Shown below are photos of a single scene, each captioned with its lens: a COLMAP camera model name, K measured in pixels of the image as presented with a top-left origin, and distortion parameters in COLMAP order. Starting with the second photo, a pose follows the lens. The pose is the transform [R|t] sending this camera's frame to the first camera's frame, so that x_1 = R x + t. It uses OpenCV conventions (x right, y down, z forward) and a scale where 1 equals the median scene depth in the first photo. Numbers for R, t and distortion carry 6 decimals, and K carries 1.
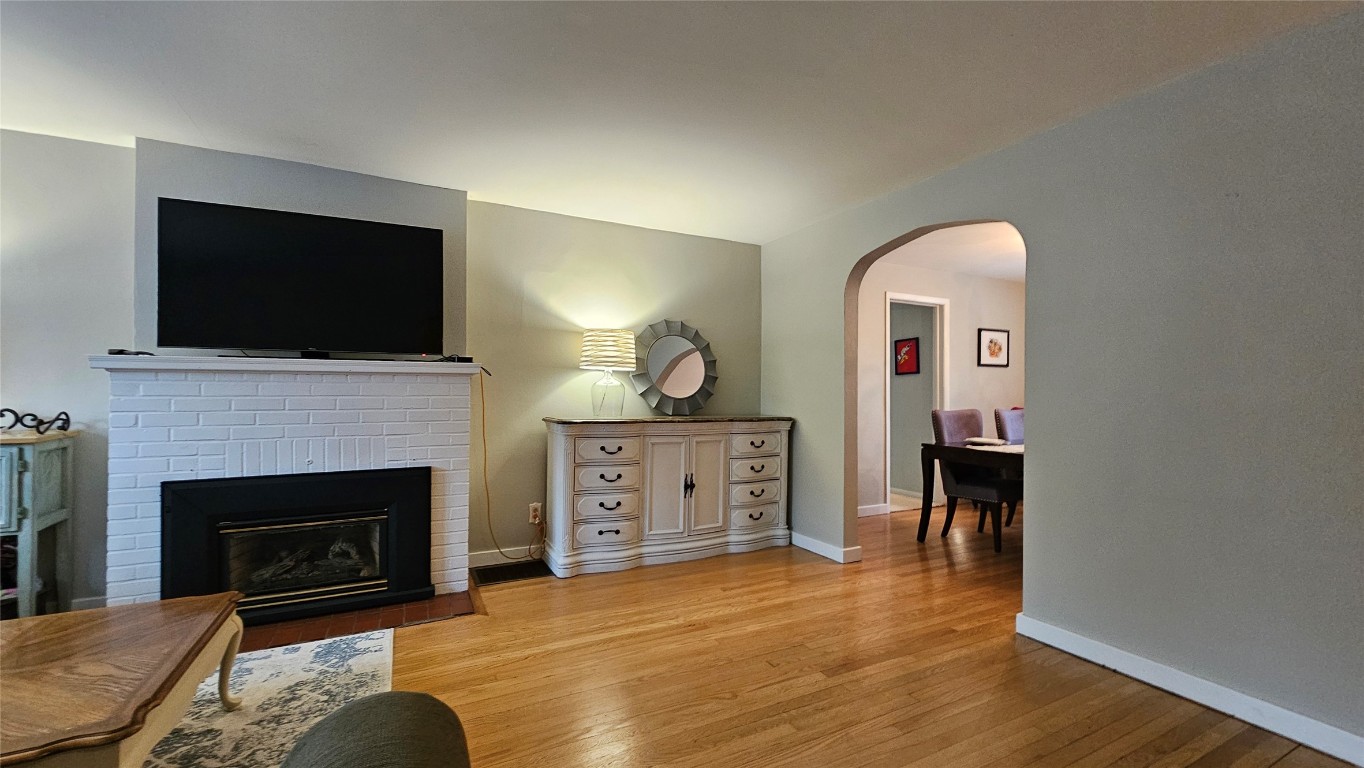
lens RADIAL K [[557.4, 0, 683.4], [0, 557.4, 387.8], [0, 0, 1]] dist [-0.010326, 0.002948]
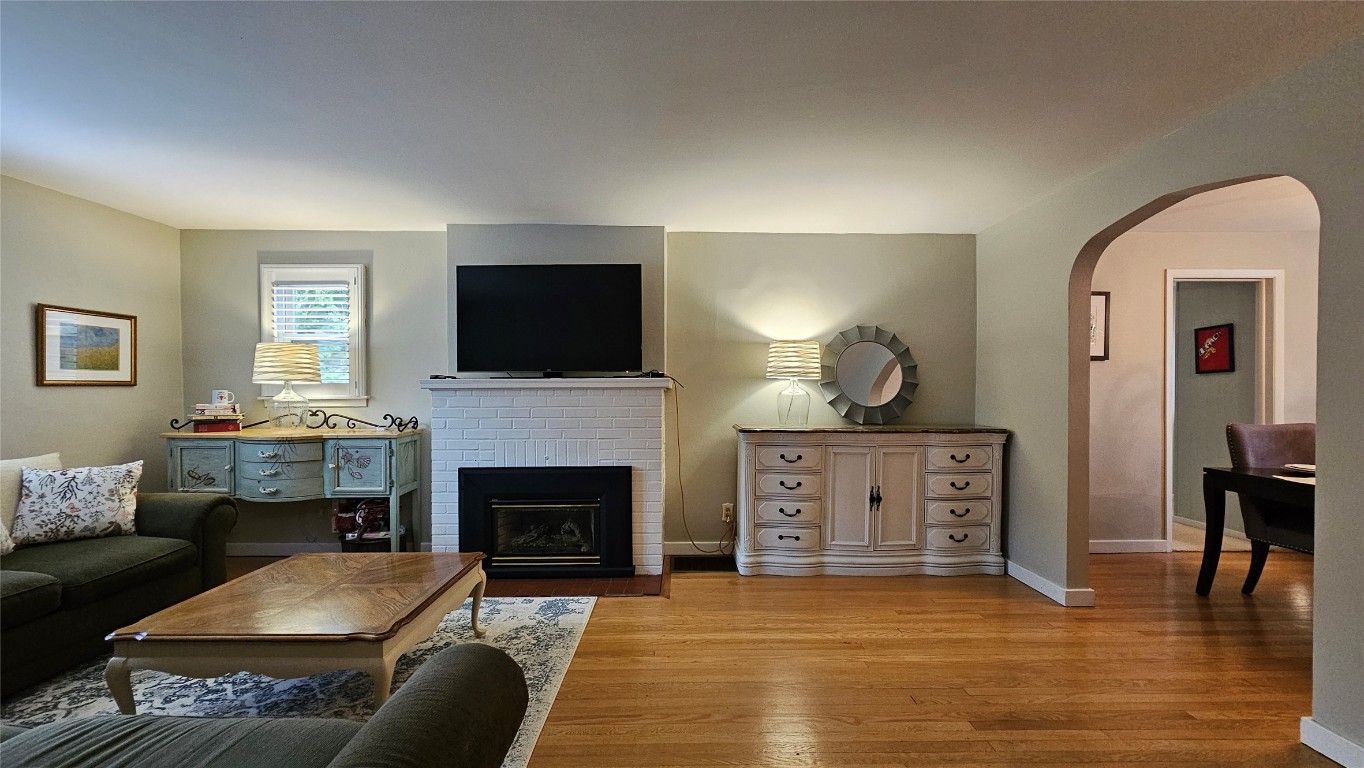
lens RADIAL K [[557.4, 0, 691.0], [0, 557.4, 390.5], [0, 0, 1]] dist [-0.010326, 0.002948]
pose [[0.891959, -0.003940, -0.452099, 0.190150], [0.011518, 0.999836, 0.014010, -0.033603], [0.451970, -0.017704, 0.891858, 0.001132]]
